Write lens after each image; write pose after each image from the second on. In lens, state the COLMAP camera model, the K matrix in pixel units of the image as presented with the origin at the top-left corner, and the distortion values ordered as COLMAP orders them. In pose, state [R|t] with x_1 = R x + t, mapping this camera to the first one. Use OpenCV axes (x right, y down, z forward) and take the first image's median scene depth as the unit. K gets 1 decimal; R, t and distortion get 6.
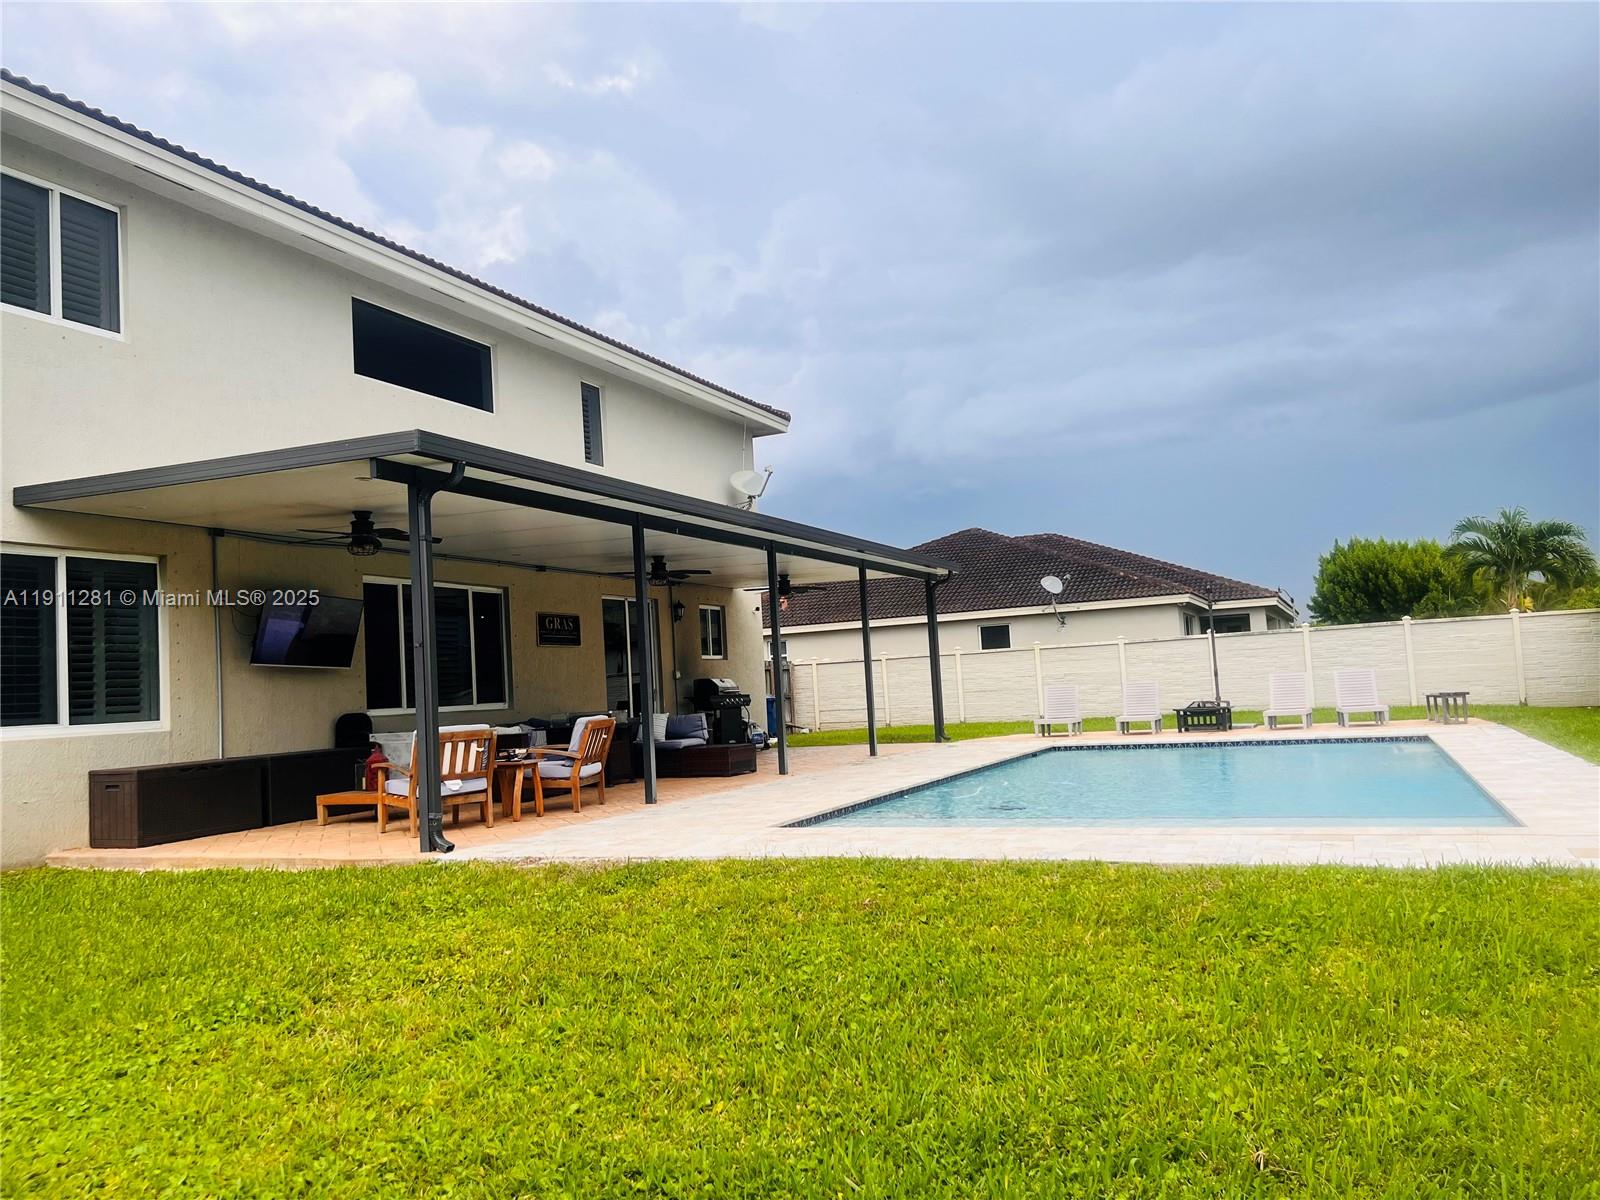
lens RADIAL K [[1203.9, 0, 794.1], [0, 1203.9, 593.8], [0, 0, 1]] dist [0.060536, -0.064144]
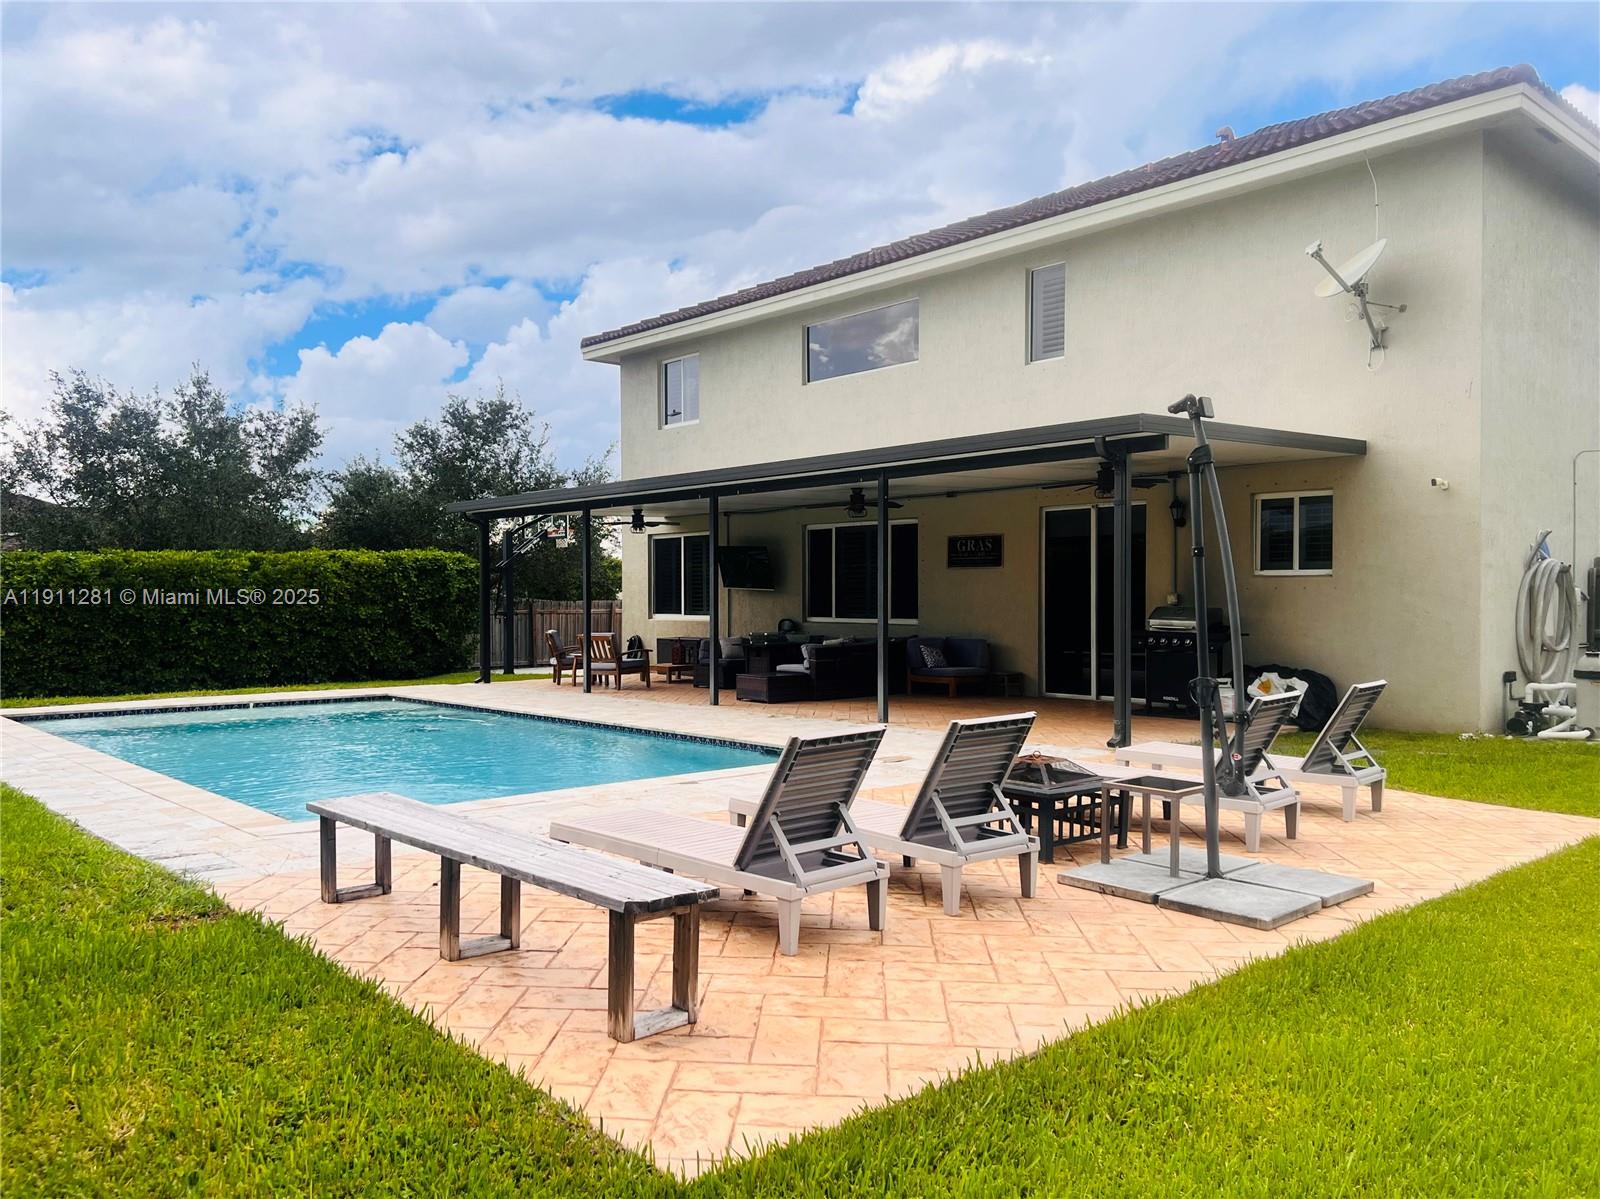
lens RADIAL K [[1203.9, 0, 798.7], [0, 1203.9, 603.4], [0, 0, 1]] dist [0.060536, -0.064144]
pose [[-0.401989, 0.052081, -0.914162, 0.668887], [0.090156, 0.995781, 0.017086, 0.036192], [0.911195, -0.075549, -0.404989, 1.082437]]
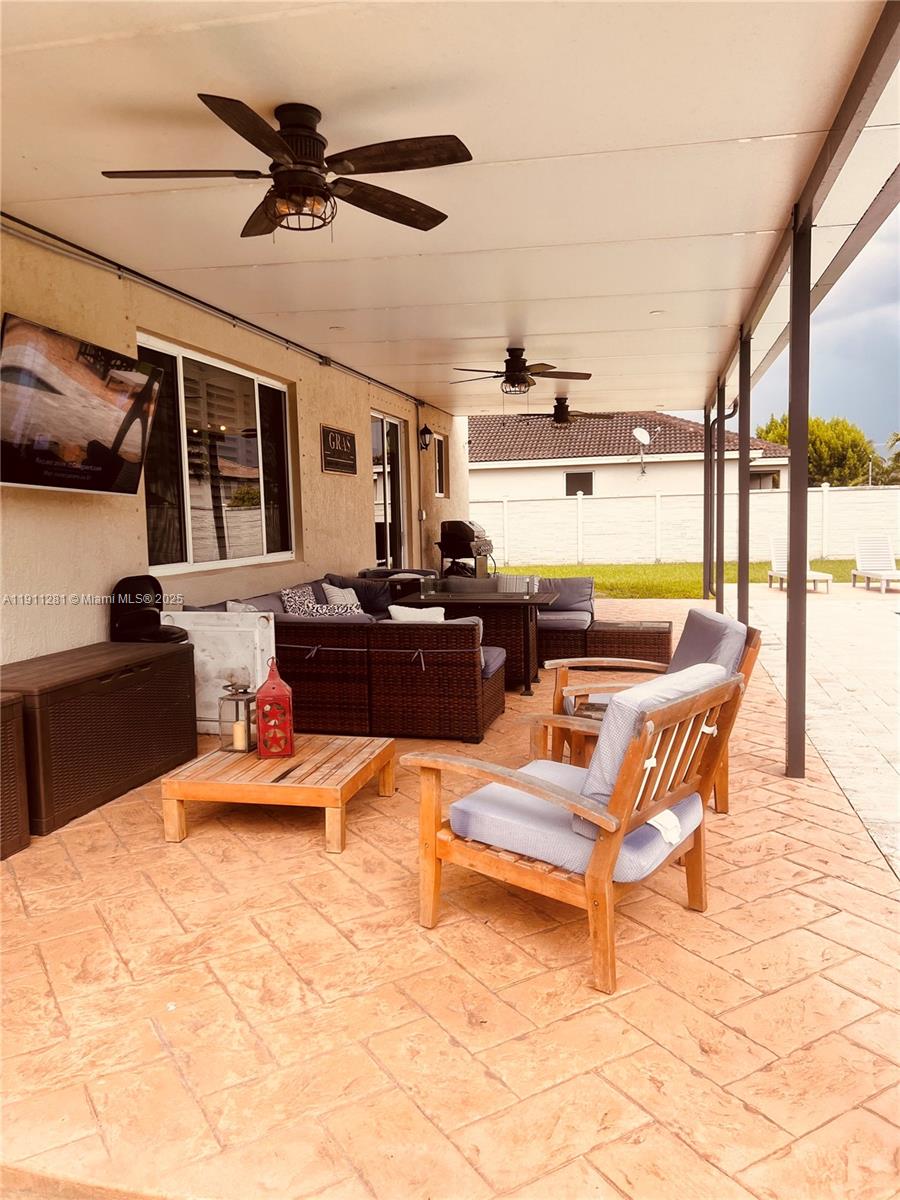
lens RADIAL K [[912.9, 0, 452.9], [0, 912.9, 604.2], [0, 0, 1]] dist [0.027532, -0.001275]
pose [[0.978000, 0.011199, 0.208302, -0.205994], [-0.046506, 0.985132, 0.165387, 0.022562], [-0.203353, -0.171436, 0.963980, 0.372813]]
